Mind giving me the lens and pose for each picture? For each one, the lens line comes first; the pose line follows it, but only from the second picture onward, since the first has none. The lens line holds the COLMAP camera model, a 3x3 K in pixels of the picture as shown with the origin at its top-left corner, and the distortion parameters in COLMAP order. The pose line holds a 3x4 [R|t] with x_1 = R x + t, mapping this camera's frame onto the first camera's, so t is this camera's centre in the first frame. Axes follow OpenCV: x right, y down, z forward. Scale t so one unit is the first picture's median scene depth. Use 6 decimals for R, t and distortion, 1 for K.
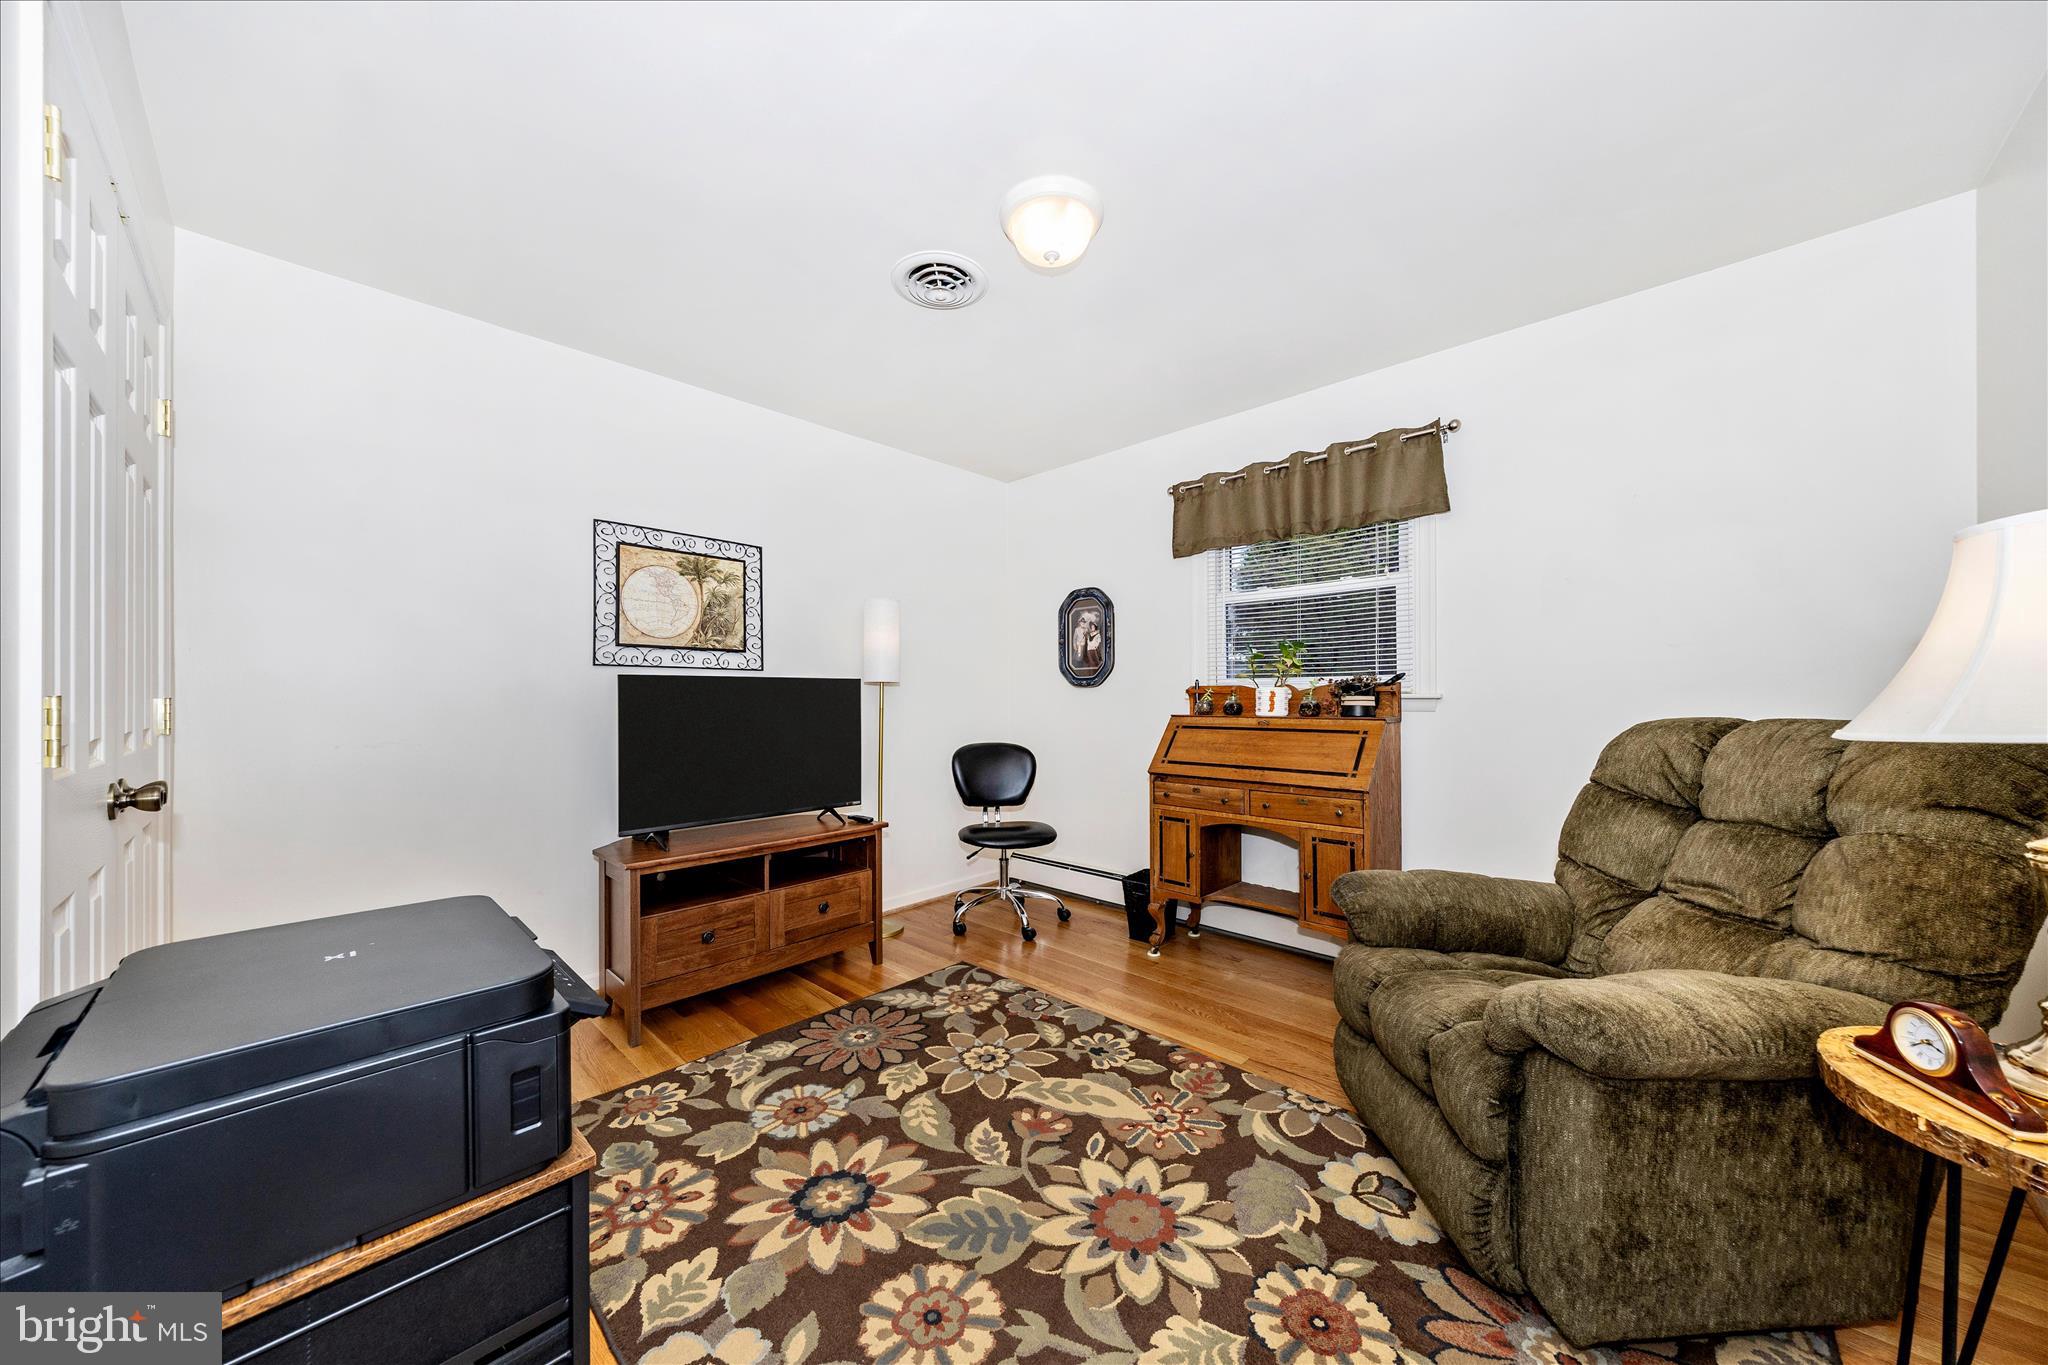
lens RADIAL K [[690.1, 0, 1019.2], [0, 690.1, 698.9], [0, 0, 1]] dist [-0.004944, 0.000153]
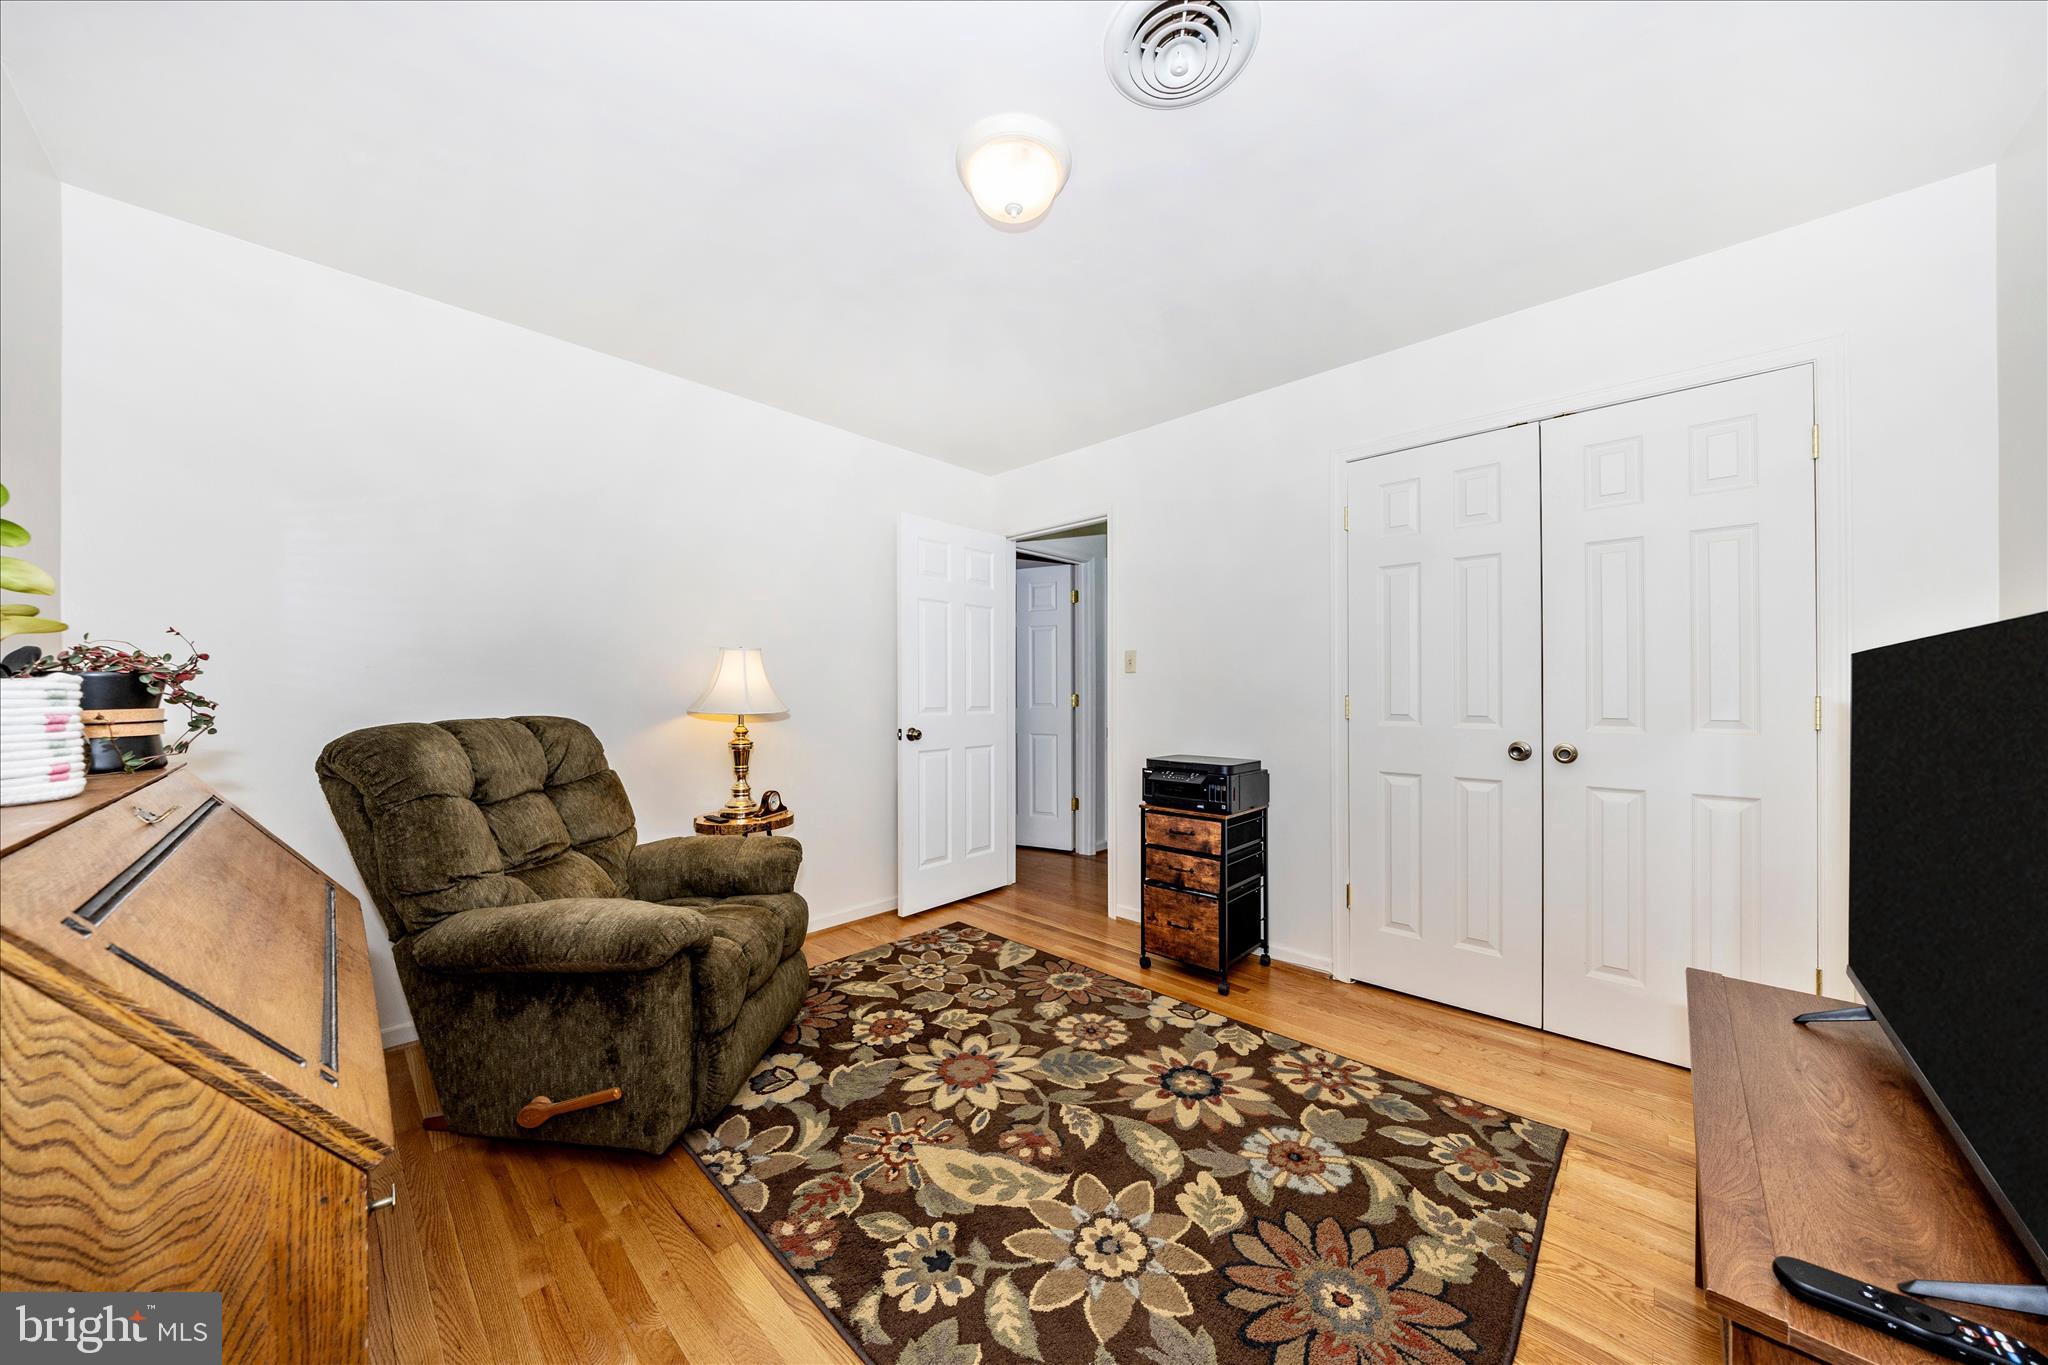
lens RADIAL K [[690.1, 0, 1024.7], [0, 690.1, 676.8], [0, 0, 1]] dist [-0.004944, 0.000153]
pose [[-0.999969, 0.005298, -0.005900, 0.040209], [0.005427, 0.999741, -0.022085, -0.019357], [0.005781, -0.022116, -0.999739, 1.880186]]
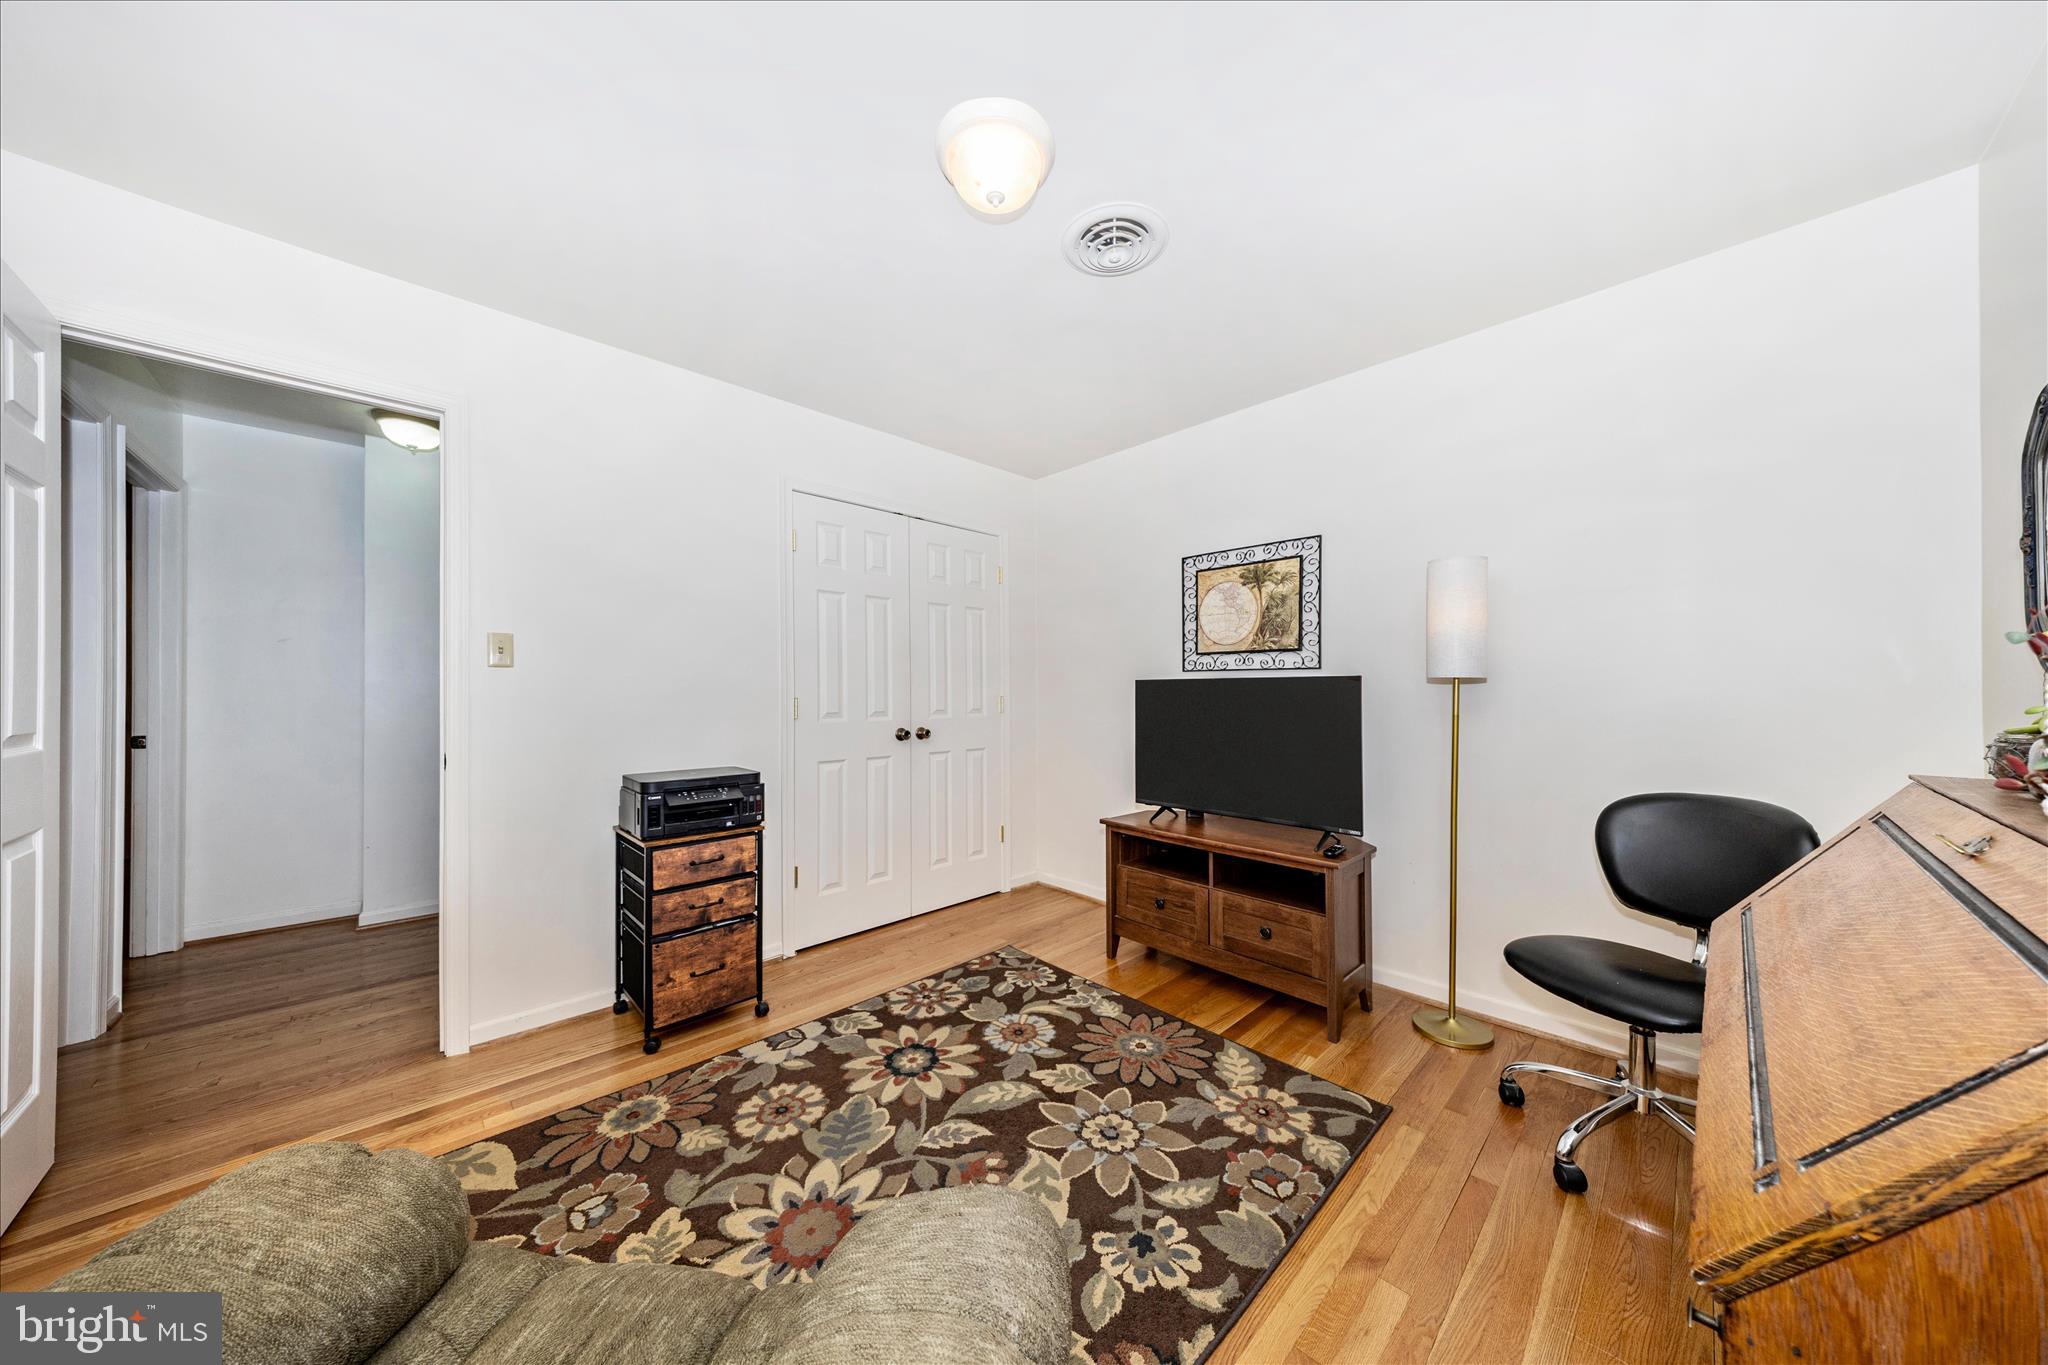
lens RADIAL K [[662.5, 0, 1026.0], [0, 662.5, 686.1], [0, 0, 1]] dist [0.005632, -0.000371]
pose [[-0.043406, 0.003389, -0.999052, 0.866374], [0.003926, 0.999987, 0.003222, -0.036470], [0.999050, -0.003783, -0.043419, 1.045500]]
